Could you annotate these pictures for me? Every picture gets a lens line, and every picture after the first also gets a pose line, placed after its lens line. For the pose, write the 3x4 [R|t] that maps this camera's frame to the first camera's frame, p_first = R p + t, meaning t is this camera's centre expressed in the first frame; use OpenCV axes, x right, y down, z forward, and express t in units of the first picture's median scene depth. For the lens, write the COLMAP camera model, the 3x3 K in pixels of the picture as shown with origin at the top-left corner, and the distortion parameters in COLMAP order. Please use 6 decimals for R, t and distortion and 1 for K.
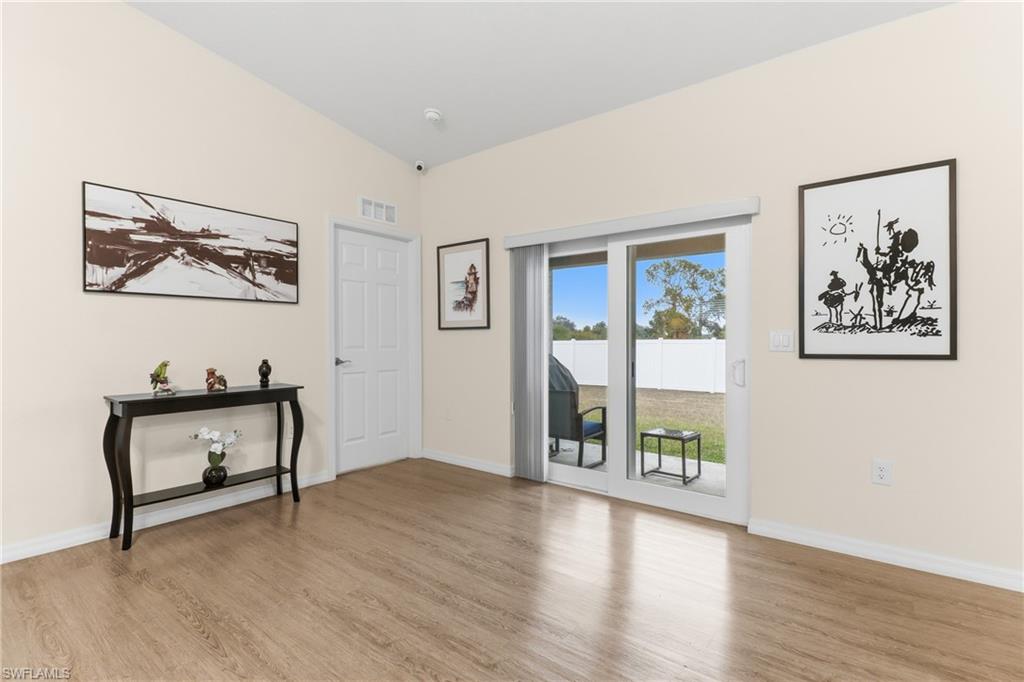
lens RADIAL K [[478.0, 0, 518.8], [0, 478.0, 338.8], [0, 0, 1]] dist [0.021190, -0.013876]
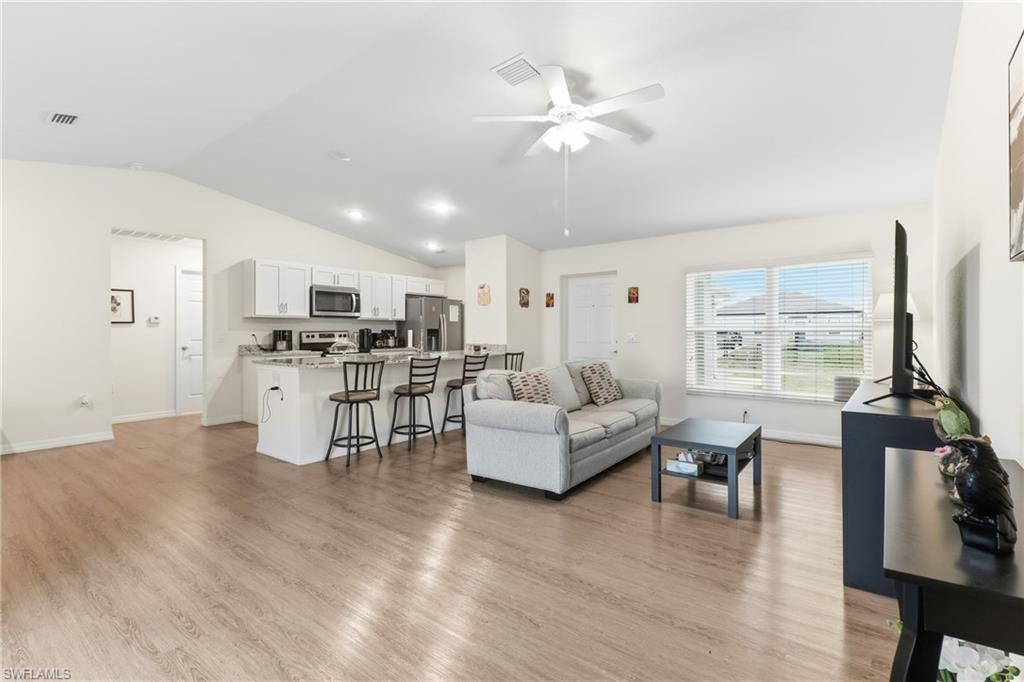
lens RADIAL K [[479.3, 0, 516.8], [0, 479.3, 332.3], [0, 0, 1]] dist [0.021146, -0.013617]
pose [[-0.999932, 0.002475, 0.011359, -0.362920], [0.002478, 0.999997, 0.000214, -0.020798], [-0.011359, 0.000242, -0.999935, 1.649463]]
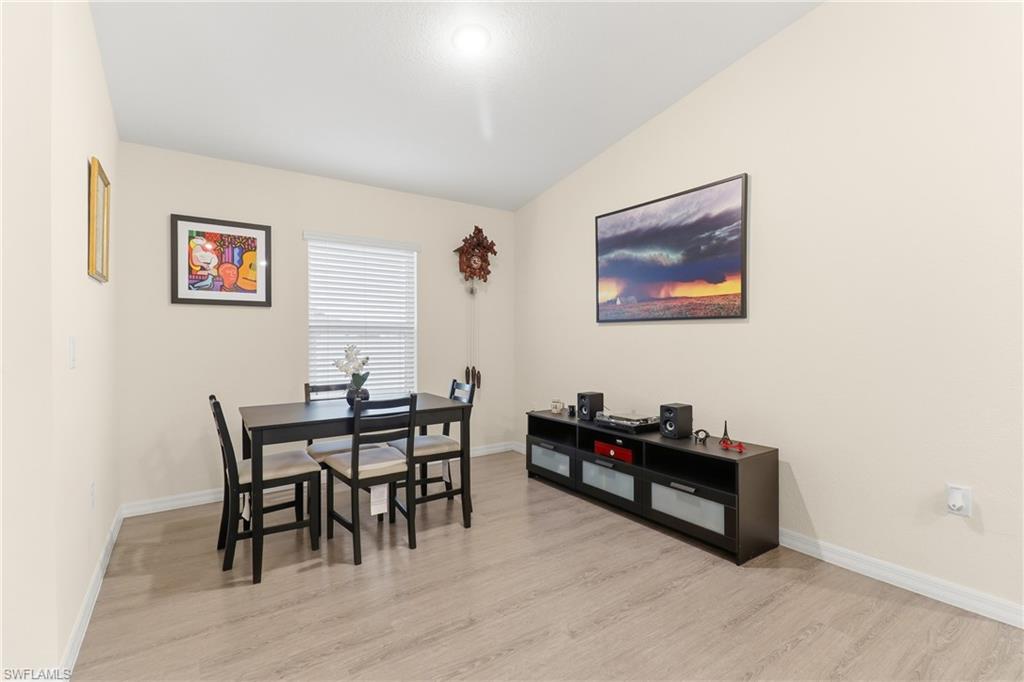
lens RADIAL K [[478.0, 0, 518.8], [0, 478.0, 338.8], [0, 0, 1]] dist [0.021190, -0.013876]
pose [[0.302267, -0.002963, 0.953219, 0.487394], [-0.000047, 0.999995, 0.003124, -0.012780], [-0.953223, -0.000989, 0.302265, 0.088453]]
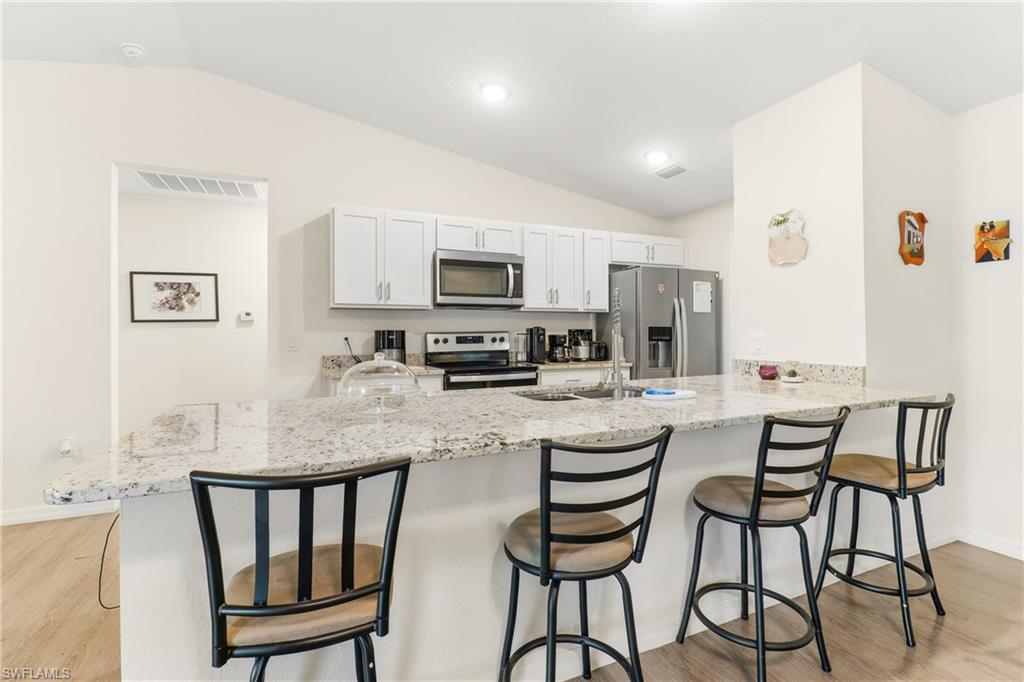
lens RADIAL K [[479.3, 0, 516.8], [0, 479.3, 332.3], [0, 0, 1]] dist [0.021146, -0.013617]
pose [[-0.881989, 0.007052, 0.471217, -0.117883], [0.005948, 0.999975, -0.003831, -0.020777], [-0.471232, -0.000576, -0.882009, 0.178262]]
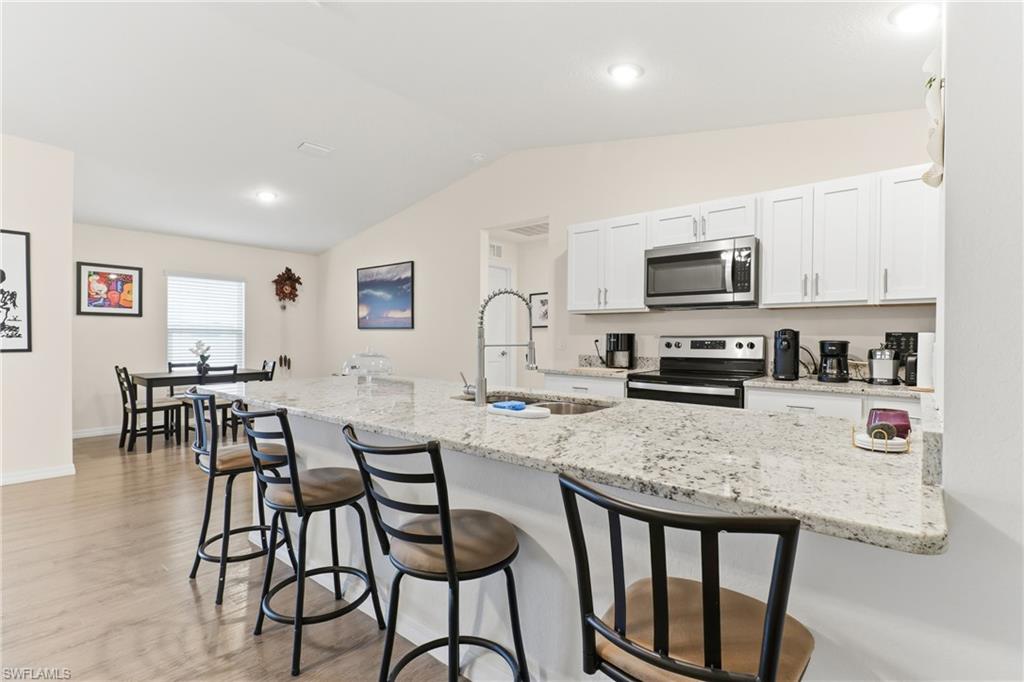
lens RADIAL K [[478.0, 0, 518.8], [0, 478.0, 338.8], [0, 0, 1]] dist [0.021190, -0.013876]
pose [[0.037905, -0.002447, 0.999278, -0.640313], [-0.008569, 0.999959, 0.002774, -0.018976], [-0.999245, -0.008668, 0.037882, -0.694309]]
